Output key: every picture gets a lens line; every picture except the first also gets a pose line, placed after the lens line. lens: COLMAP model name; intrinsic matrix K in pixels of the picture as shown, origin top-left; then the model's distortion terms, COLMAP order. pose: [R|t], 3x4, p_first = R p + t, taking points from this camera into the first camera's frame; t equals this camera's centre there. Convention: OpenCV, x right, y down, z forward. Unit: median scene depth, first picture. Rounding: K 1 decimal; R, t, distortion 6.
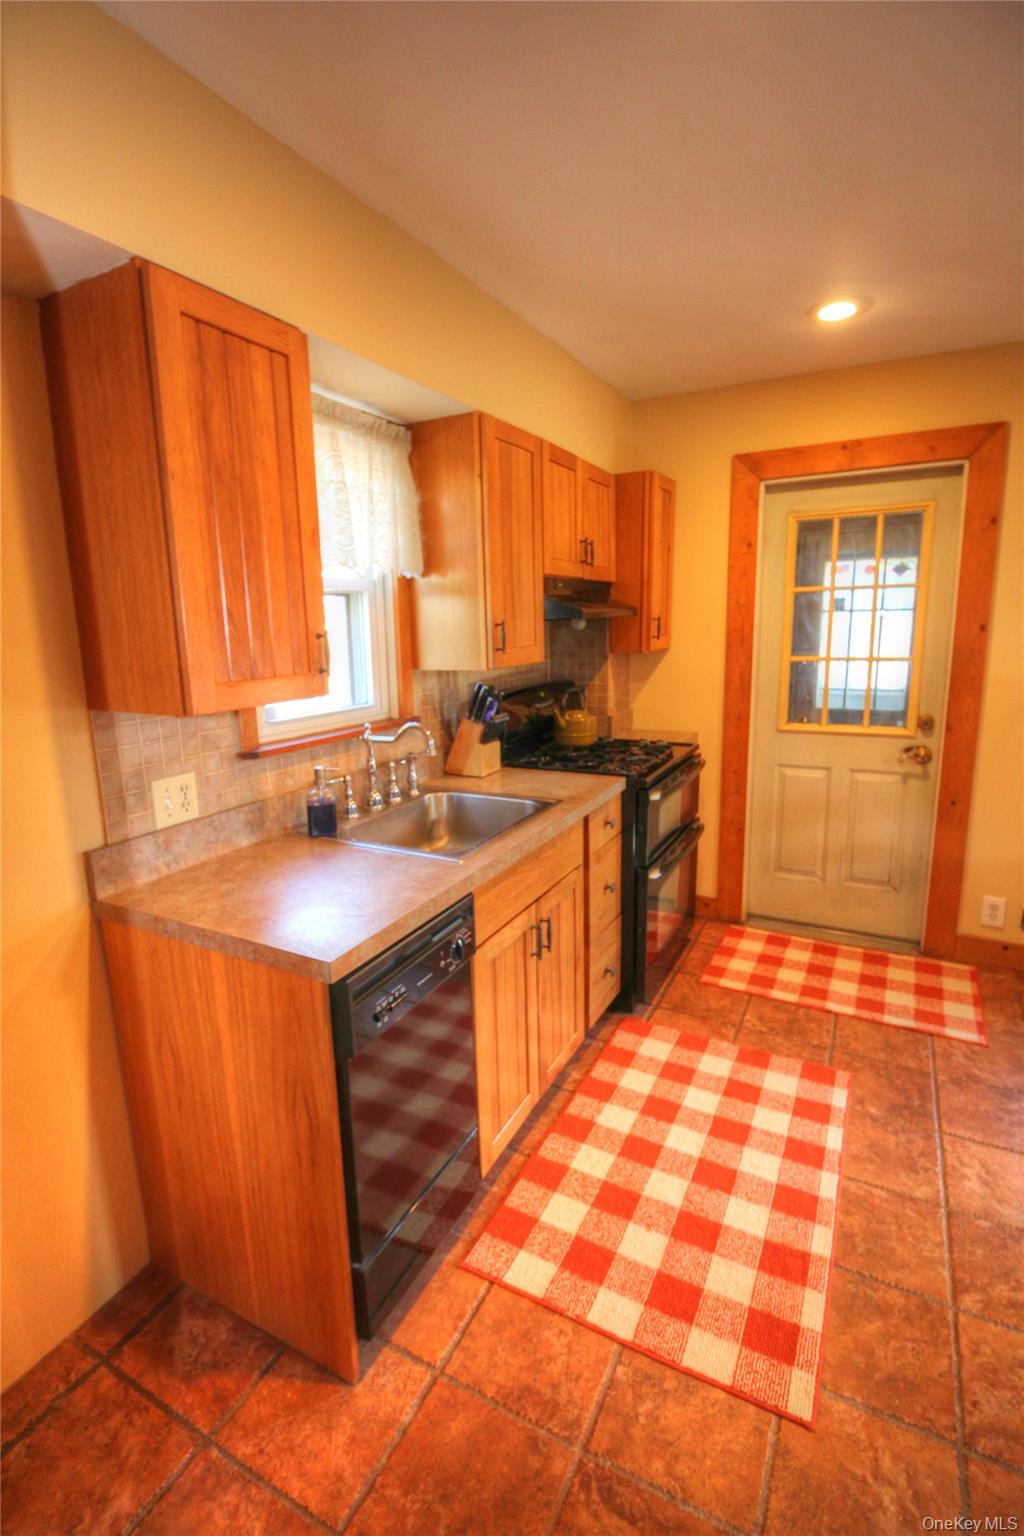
lens RADIAL K [[714.1, 0, 502.0], [0, 714.1, 767.5], [0, 0, 1]] dist [0.002002, -0.013173]
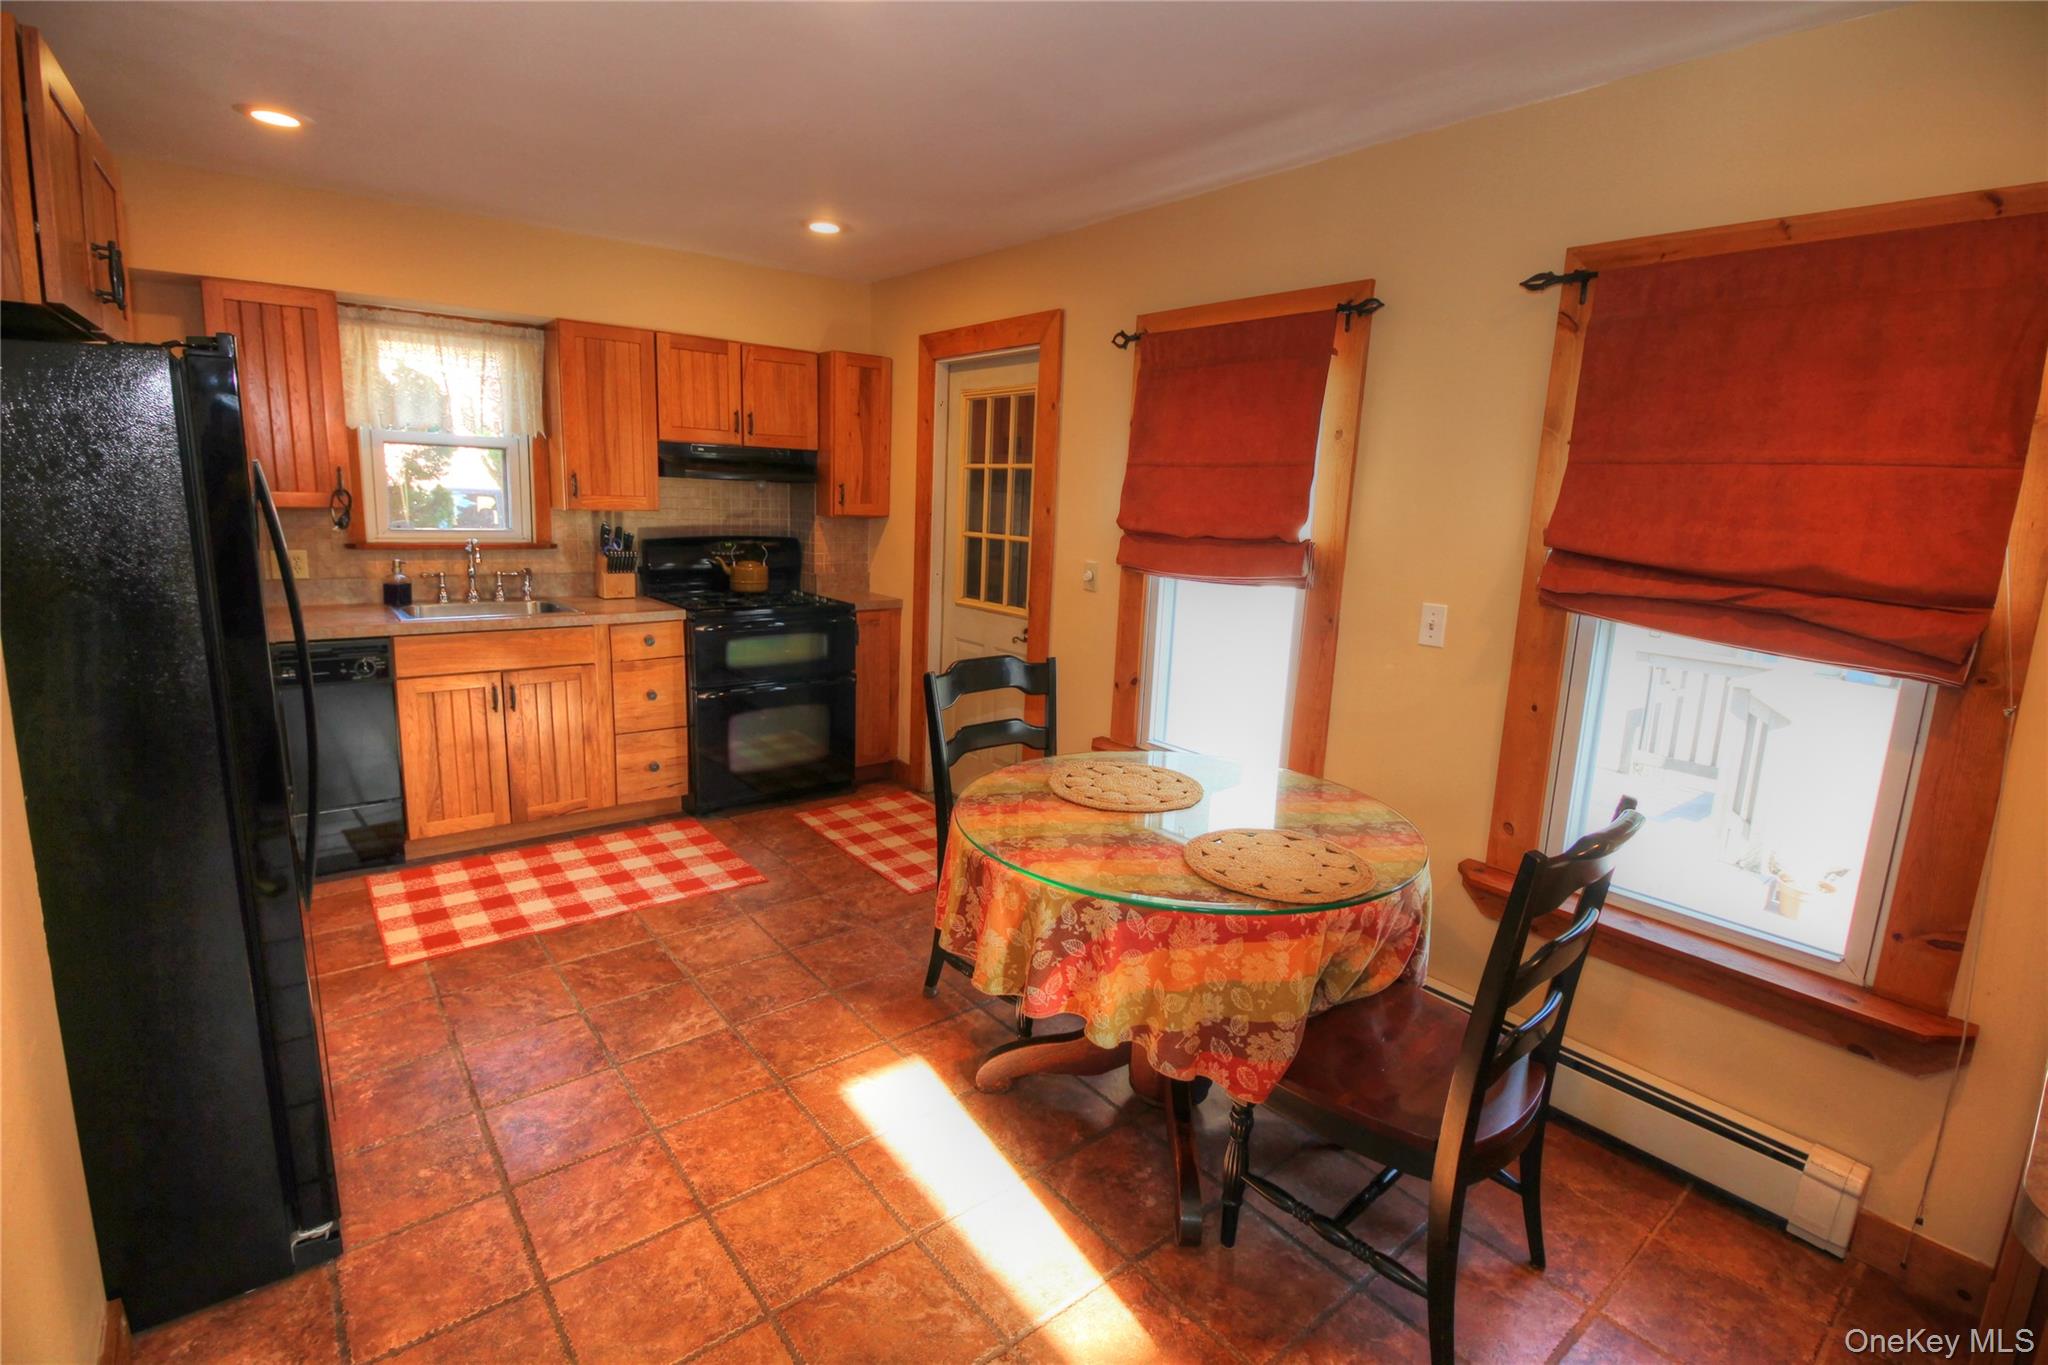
lens RADIAL K [[952.2, 0, 1023.4], [0, 952.2, 660.2], [0, 0, 1]] dist [0.002002, -0.013173]
pose [[0.918803, 0.128043, -0.373370, 1.347110], [-0.138057, 0.990424, -0.000081, 0.020866], [0.369785, 0.051621, 0.927682, -0.281797]]
